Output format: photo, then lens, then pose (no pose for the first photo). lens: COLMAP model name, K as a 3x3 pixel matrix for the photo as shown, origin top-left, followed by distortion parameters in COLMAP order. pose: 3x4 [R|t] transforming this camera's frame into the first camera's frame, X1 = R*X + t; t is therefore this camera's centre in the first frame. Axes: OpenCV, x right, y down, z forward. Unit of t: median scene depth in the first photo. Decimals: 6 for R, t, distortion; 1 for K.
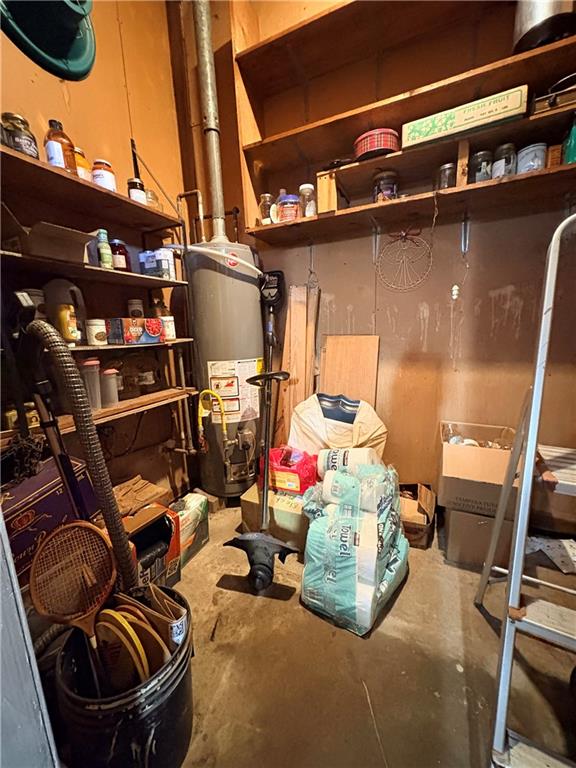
lens RADIAL K [[308.4, 0, 290.8], [0, 308.4, 385.1], [0, 0, 1]] dist [0.002452, 0.000383]
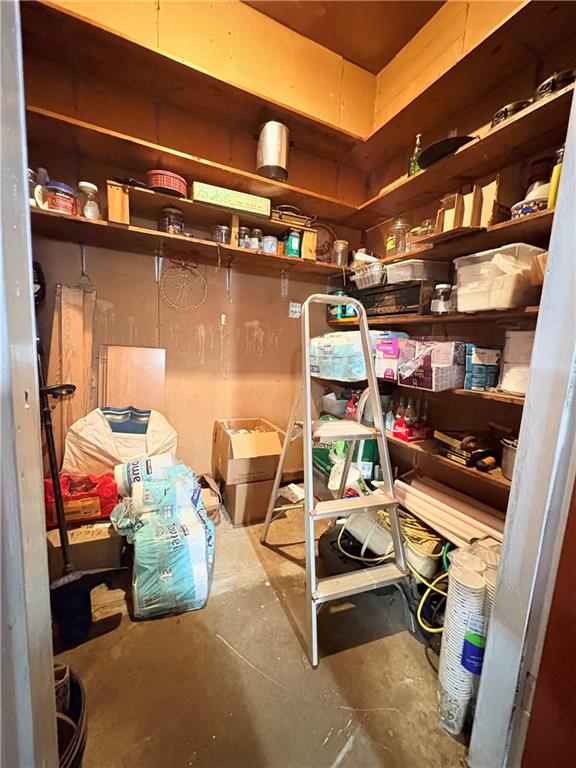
lens RADIAL K [[308.4, 0, 290.8], [0, 308.4, 385.1], [0, 0, 1]] dist [0.002452, 0.000383]
pose [[0.629828, -0.033450, 0.776014, -0.332697], [0.061939, 0.998054, -0.007250, 0.002825], [-0.774261, 0.052631, 0.630674, -0.030433]]
